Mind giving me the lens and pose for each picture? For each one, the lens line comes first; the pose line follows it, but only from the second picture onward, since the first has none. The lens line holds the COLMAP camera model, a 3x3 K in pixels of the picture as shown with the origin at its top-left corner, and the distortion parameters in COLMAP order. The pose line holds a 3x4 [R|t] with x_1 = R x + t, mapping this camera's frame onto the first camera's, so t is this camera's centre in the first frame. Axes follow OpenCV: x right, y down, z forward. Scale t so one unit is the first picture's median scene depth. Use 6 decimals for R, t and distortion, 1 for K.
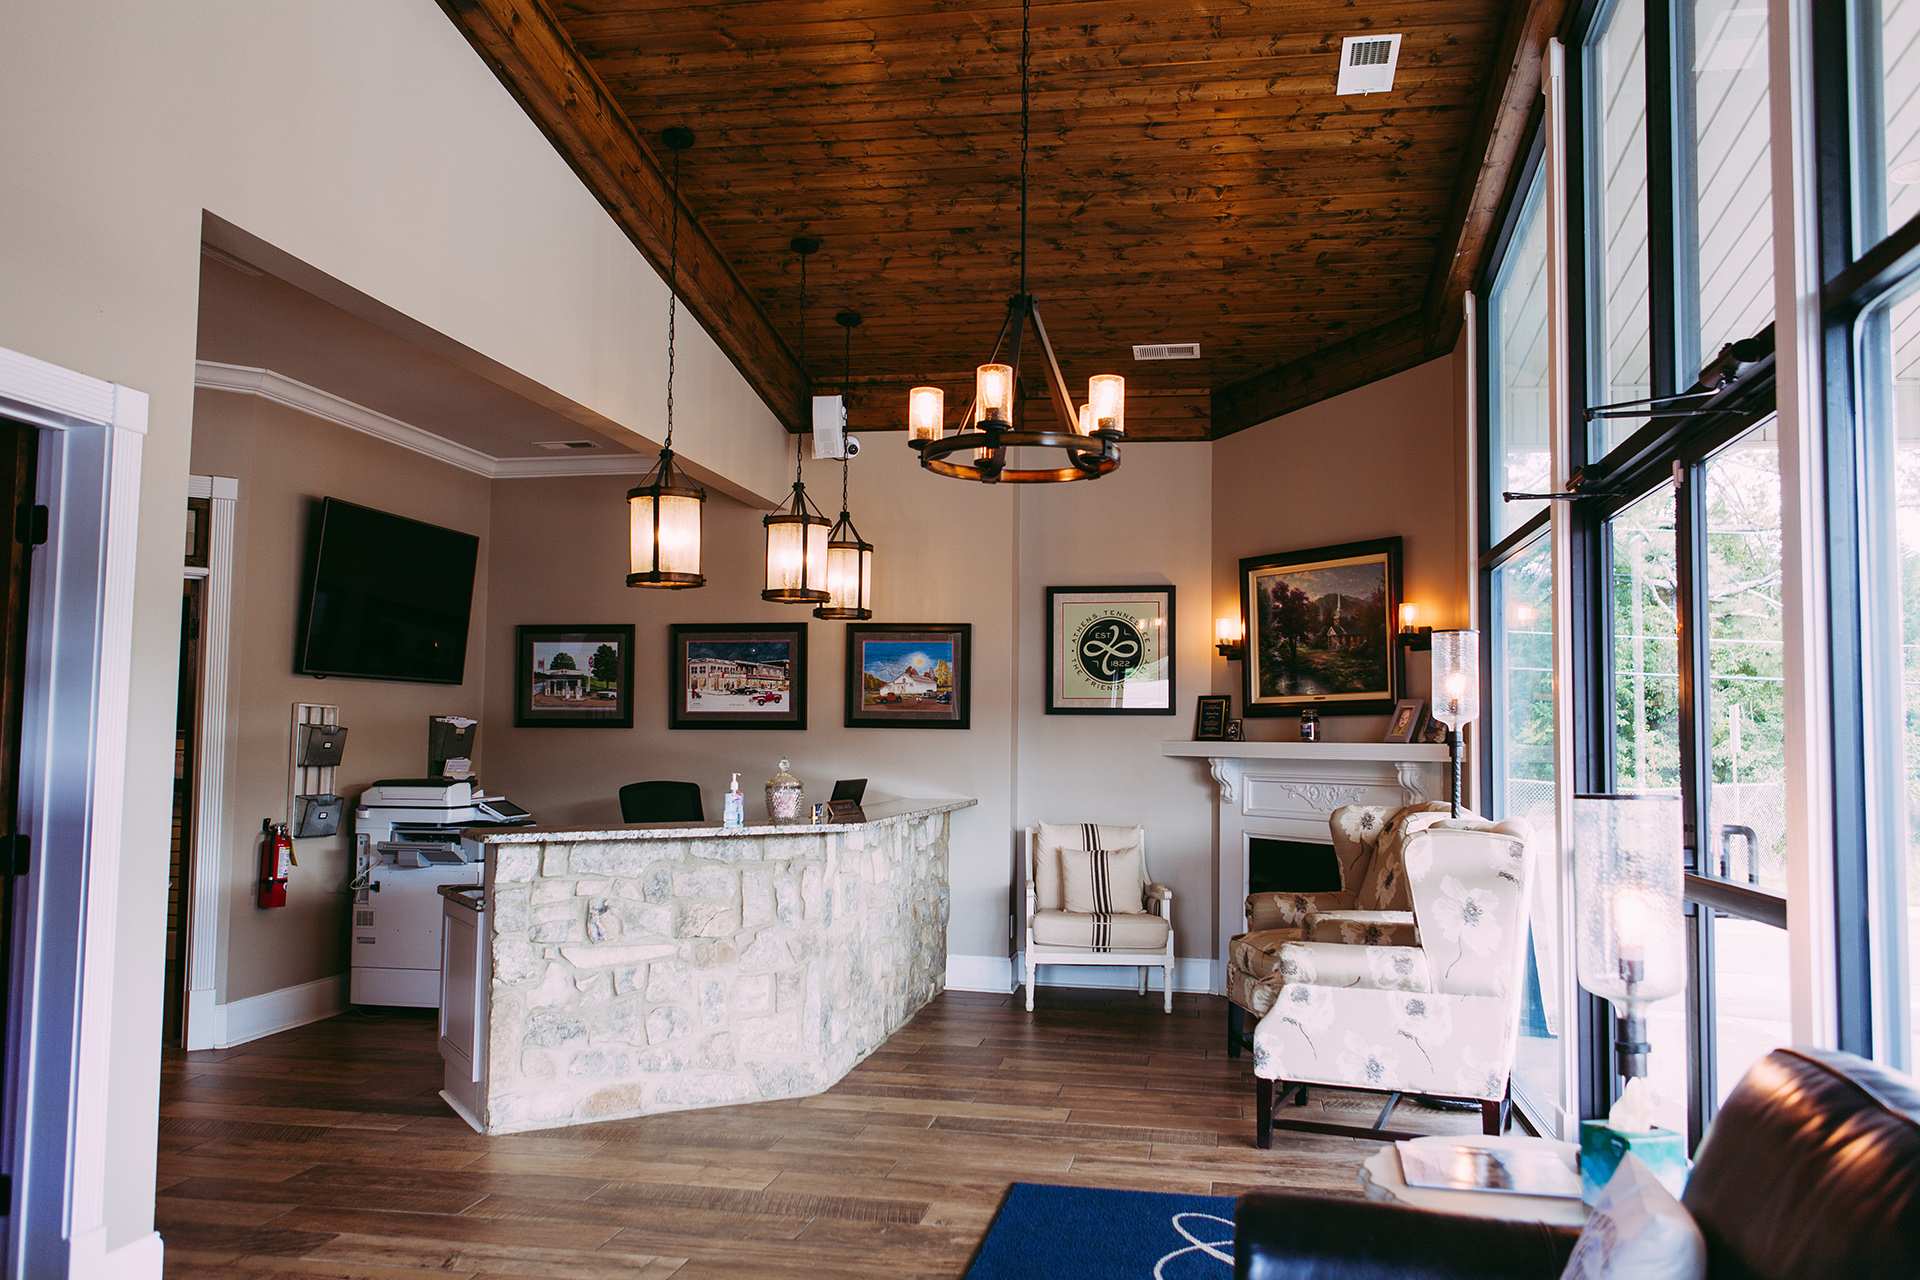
lens RADIAL K [[1546.3, 0, 961.4], [0, 1546.3, 637.8], [0, 0, 1]] dist [0.002882, 0.001853]
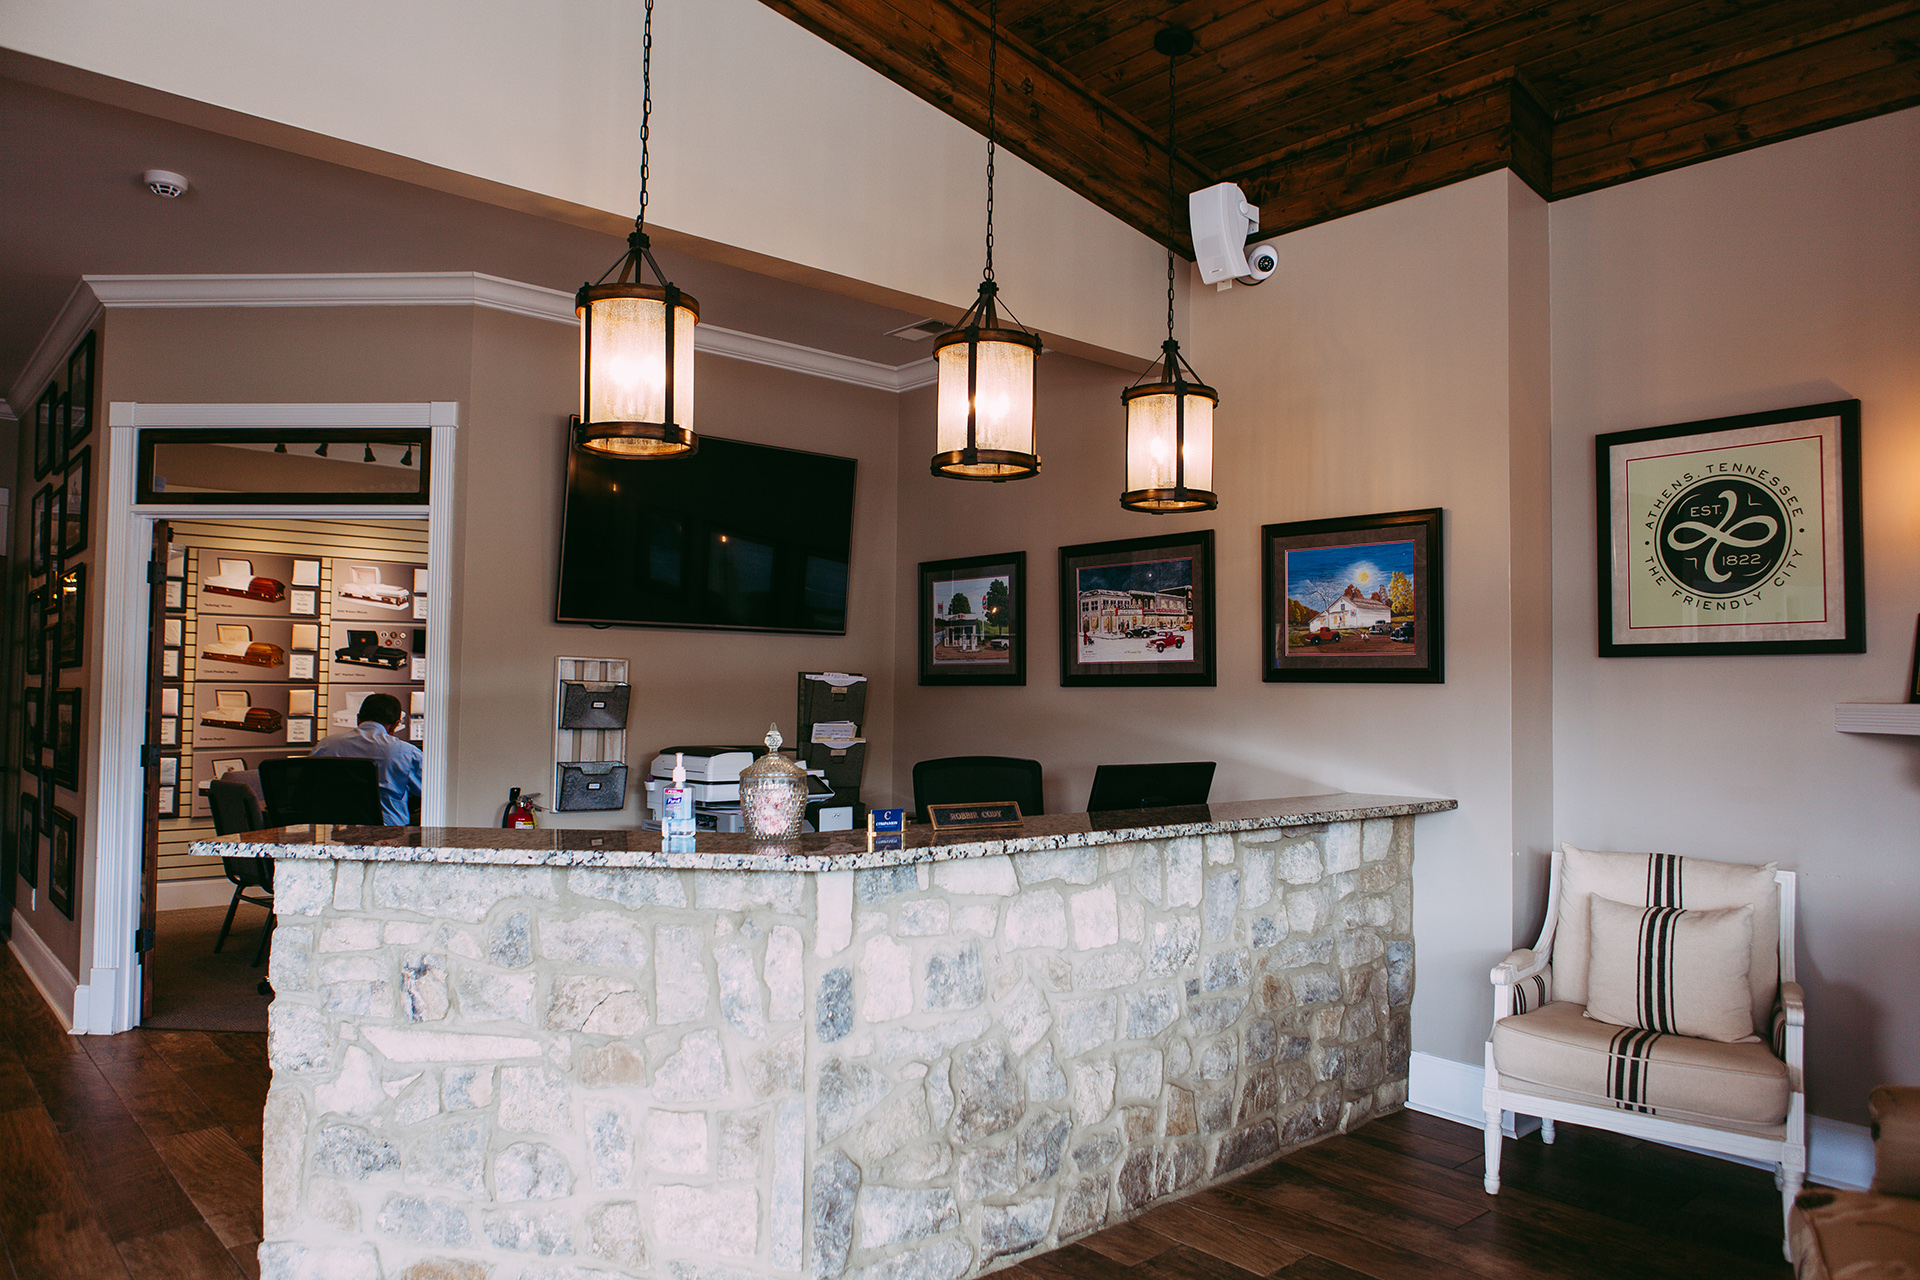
lens RADIAL K [[1304.9, 0, 953.4], [0, 1304.9, 643.5], [0, 0, 1]] dist [-0.029200, 0.023210]
pose [[0.782198, -0.026133, -0.622482, 0.173034], [0.037529, 0.999282, 0.005207, 0.034185], [0.621899, -0.027434, 0.782617, 0.489561]]
